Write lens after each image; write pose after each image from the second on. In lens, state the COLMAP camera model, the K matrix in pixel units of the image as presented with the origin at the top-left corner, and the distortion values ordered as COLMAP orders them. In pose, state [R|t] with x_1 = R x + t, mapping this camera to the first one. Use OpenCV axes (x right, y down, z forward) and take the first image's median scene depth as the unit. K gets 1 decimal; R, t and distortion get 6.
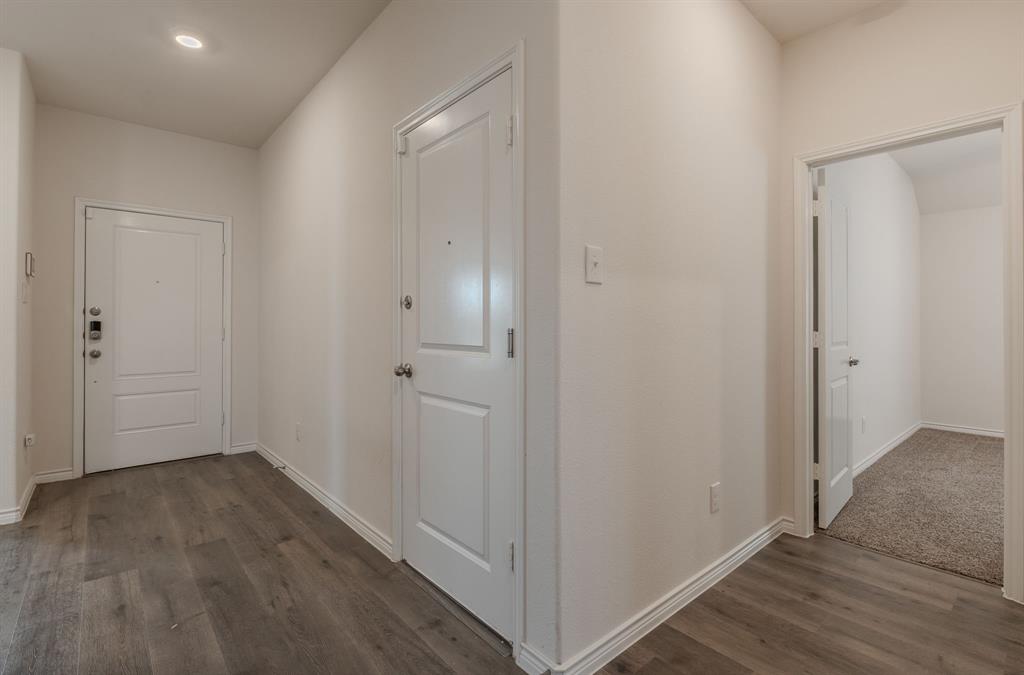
lens RADIAL K [[485.5, 0, 523.2], [0, 485.5, 327.5], [0, 0, 1]] dist [0.000837, -0.000304]
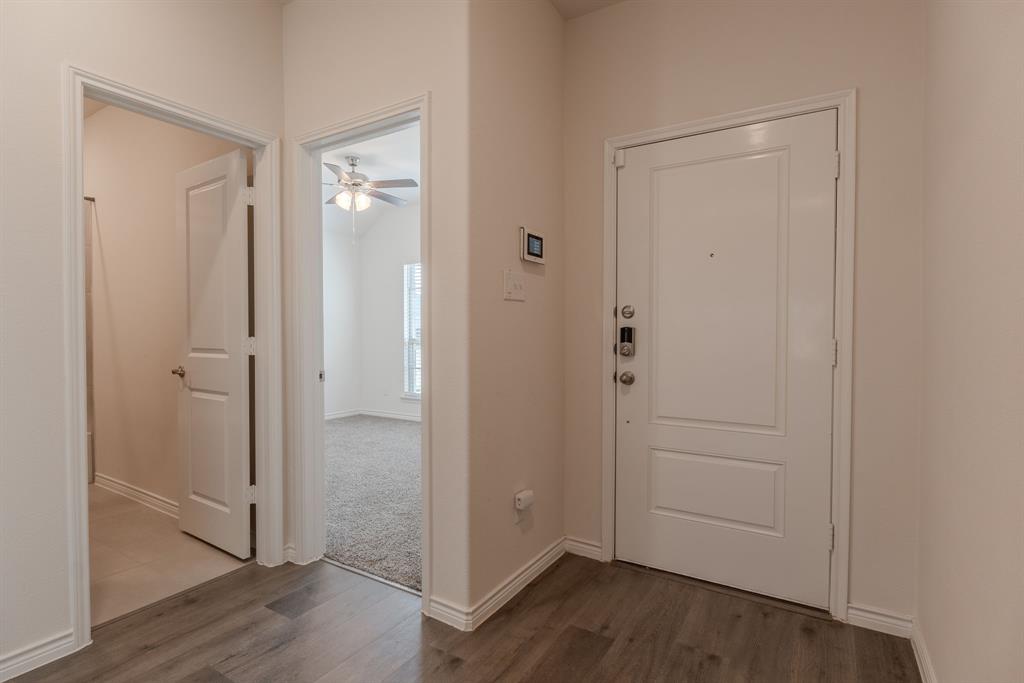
lens RADIAL K [[500.1, 0, 517.2], [0, 500.1, 336.3], [0, 0, 1]] dist [0.003330, -0.000958]
pose [[0.286085, 0.013023, -0.958116, -0.293384], [-0.012547, 0.999873, 0.009844, -0.005742], [0.958122, 0.009205, 0.286212, 0.675005]]
